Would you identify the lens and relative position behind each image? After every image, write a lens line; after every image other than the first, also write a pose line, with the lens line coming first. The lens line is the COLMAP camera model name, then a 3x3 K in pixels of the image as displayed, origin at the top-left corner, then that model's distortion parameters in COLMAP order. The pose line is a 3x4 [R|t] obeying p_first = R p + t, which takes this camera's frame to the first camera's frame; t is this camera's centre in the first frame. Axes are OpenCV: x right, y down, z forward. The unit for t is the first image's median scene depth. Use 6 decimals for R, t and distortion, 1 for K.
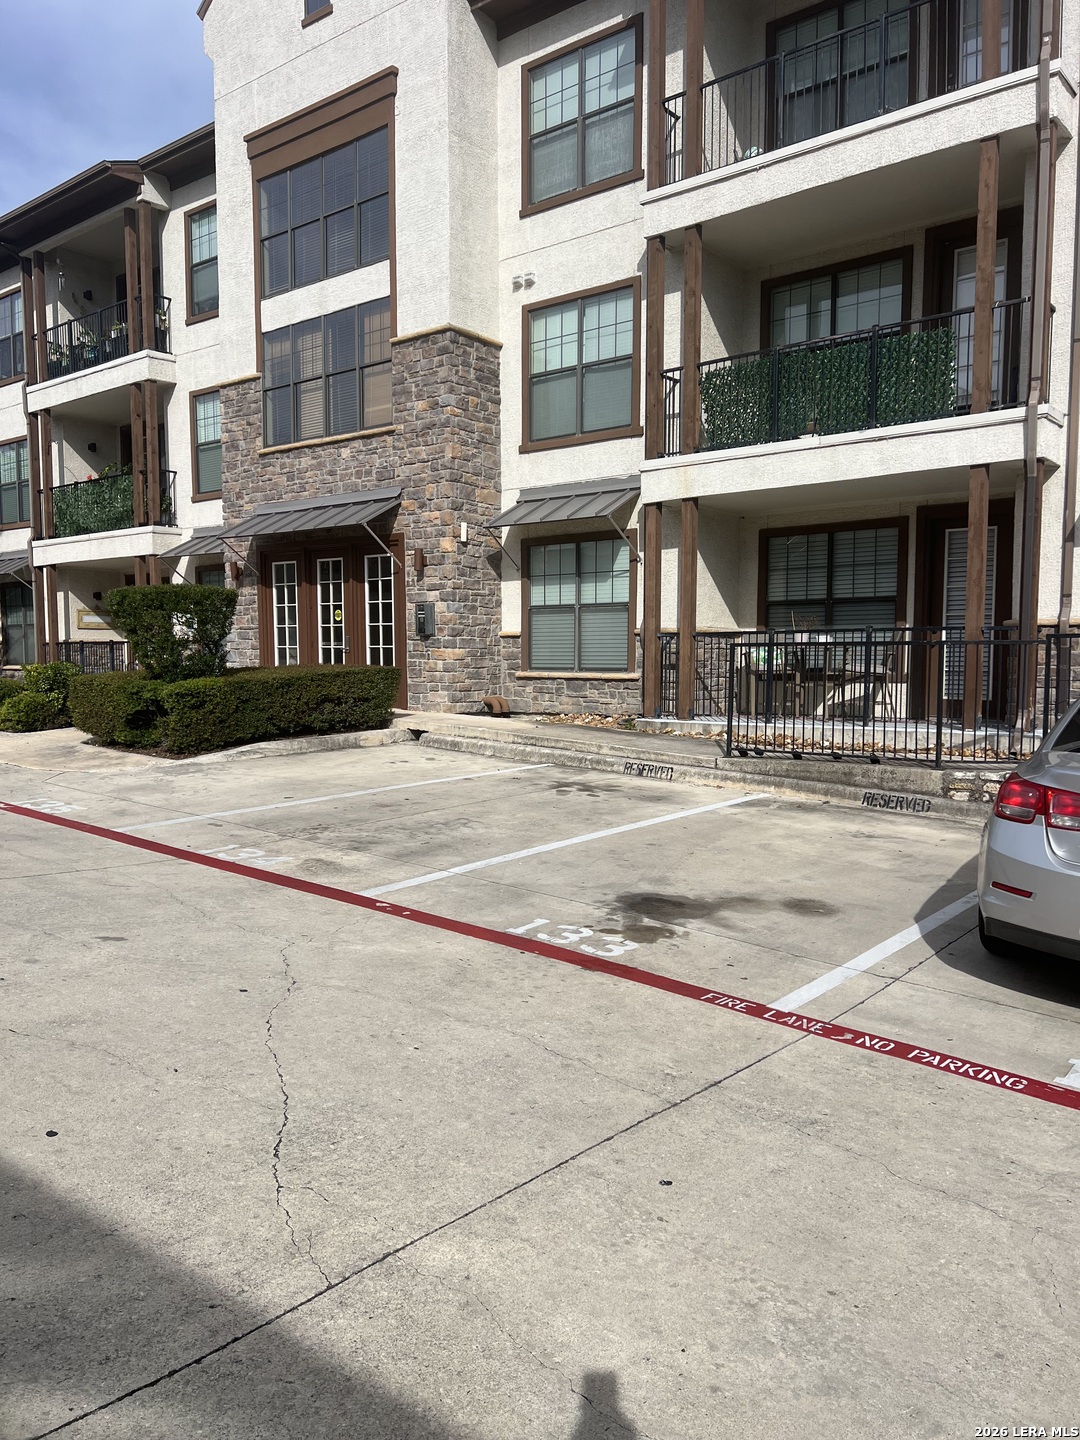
lens RADIAL K [[1089.0, 0, 548.8], [0, 1089.0, 712.8], [0, 0, 1]] dist [0.083020, -0.090114]
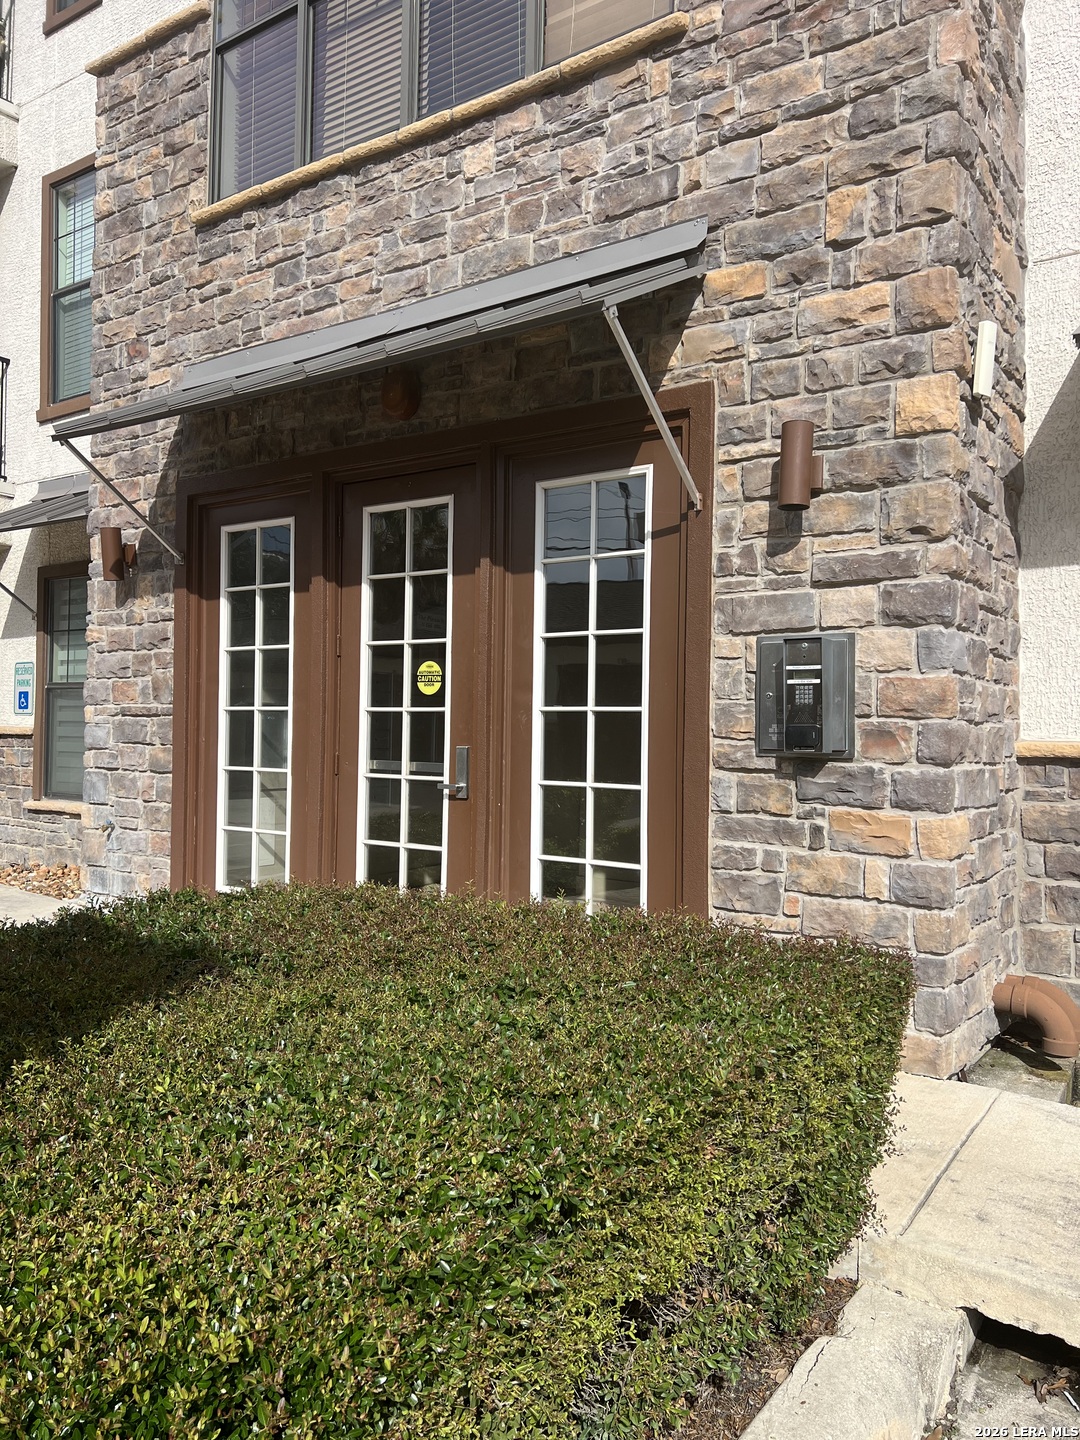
lens RADIAL K [[1089.0, 0, 548.8], [0, 1089.0, 712.8], [0, 0, 1]] dist [0.083020, -0.090114]
pose [[0.997986, 0.022478, 0.059313, -0.175397], [-0.017675, 0.996615, -0.080294, -0.054112], [-0.060917, 0.079084, 0.995005, 0.679613]]
